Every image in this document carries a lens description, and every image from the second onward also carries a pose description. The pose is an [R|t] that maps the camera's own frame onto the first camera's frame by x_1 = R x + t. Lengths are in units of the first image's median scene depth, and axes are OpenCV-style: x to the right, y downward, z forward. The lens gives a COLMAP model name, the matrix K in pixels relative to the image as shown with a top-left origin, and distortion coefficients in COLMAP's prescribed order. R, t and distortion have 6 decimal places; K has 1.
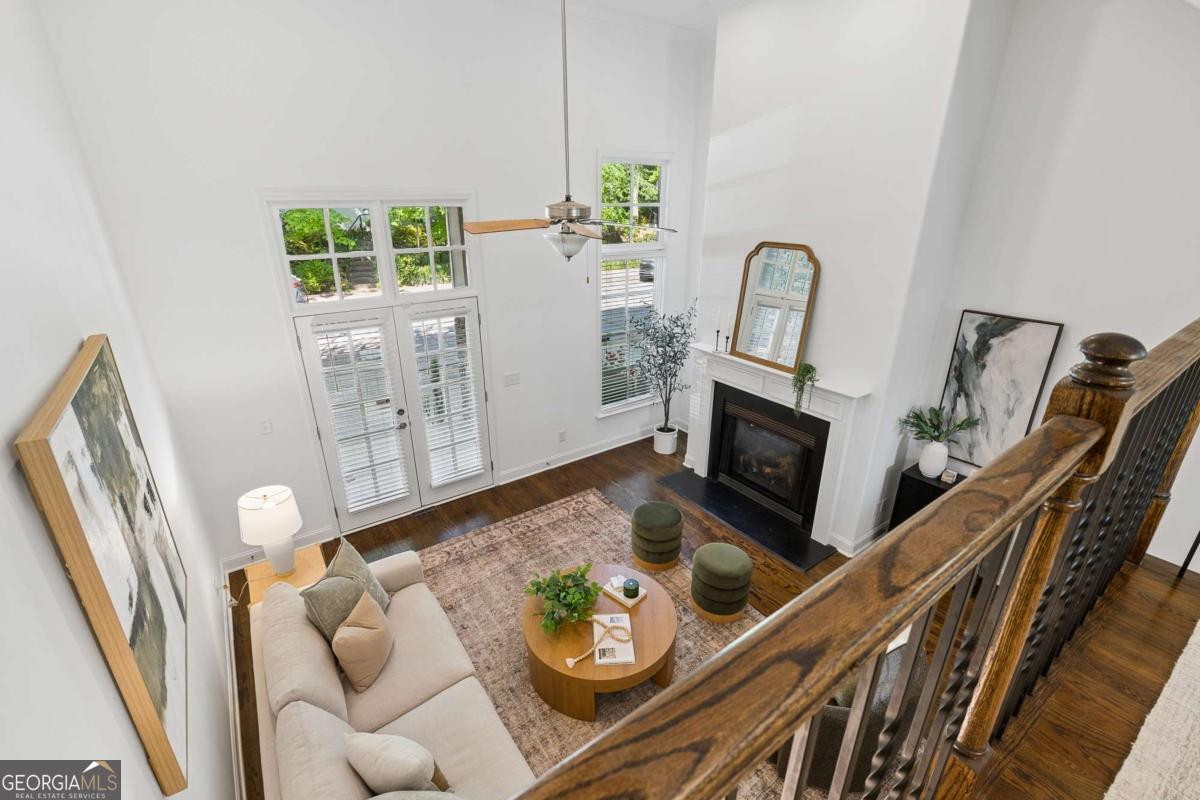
lens RADIAL K [[525.3, 0, 599.9], [0, 525.3, 402.0], [0, 0, 1]] dist [-0.007878, 0.000956]
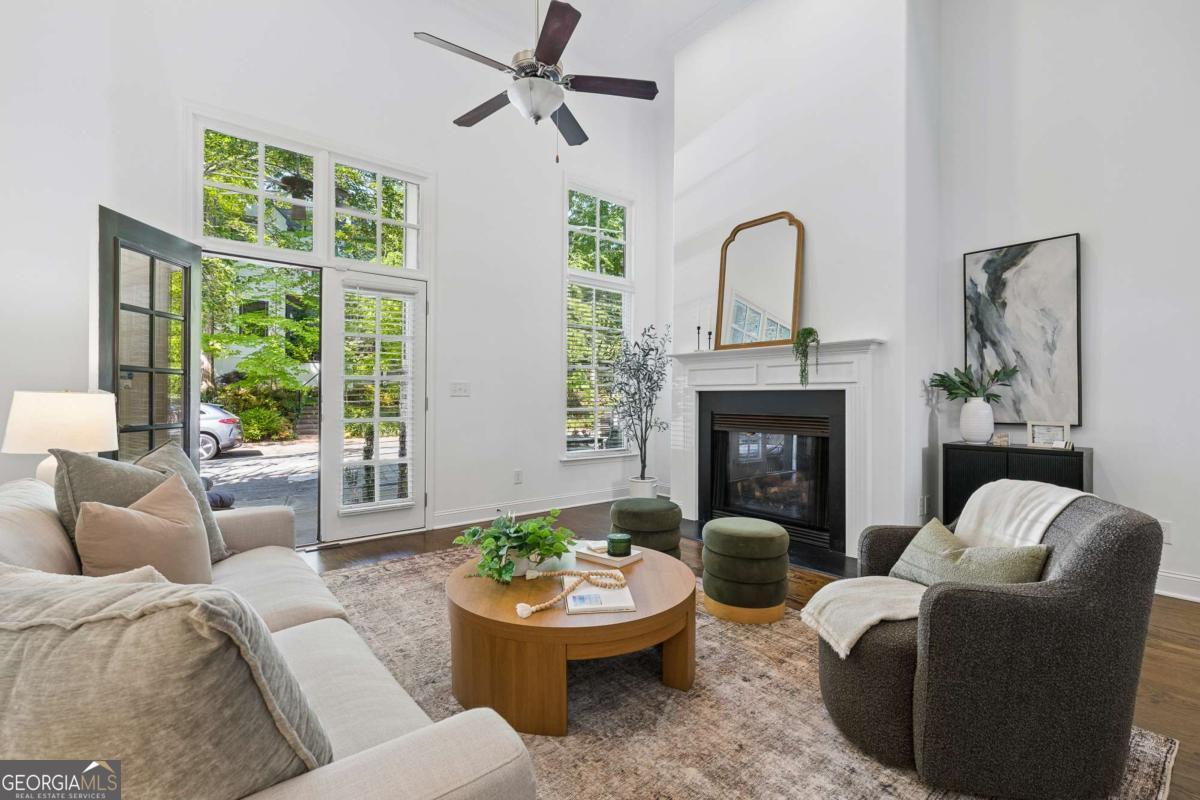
lens RADIAL K [[525.3, 0, 601.2], [0, 525.3, 396.6], [0, 0, 1]] dist [-0.007878, 0.000956]
pose [[0.996686, 0.006647, 0.081075, -0.014808], [0.024308, 0.926781, -0.374814, 0.358492], [-0.077630, 0.375543, 0.923548, 0.269976]]
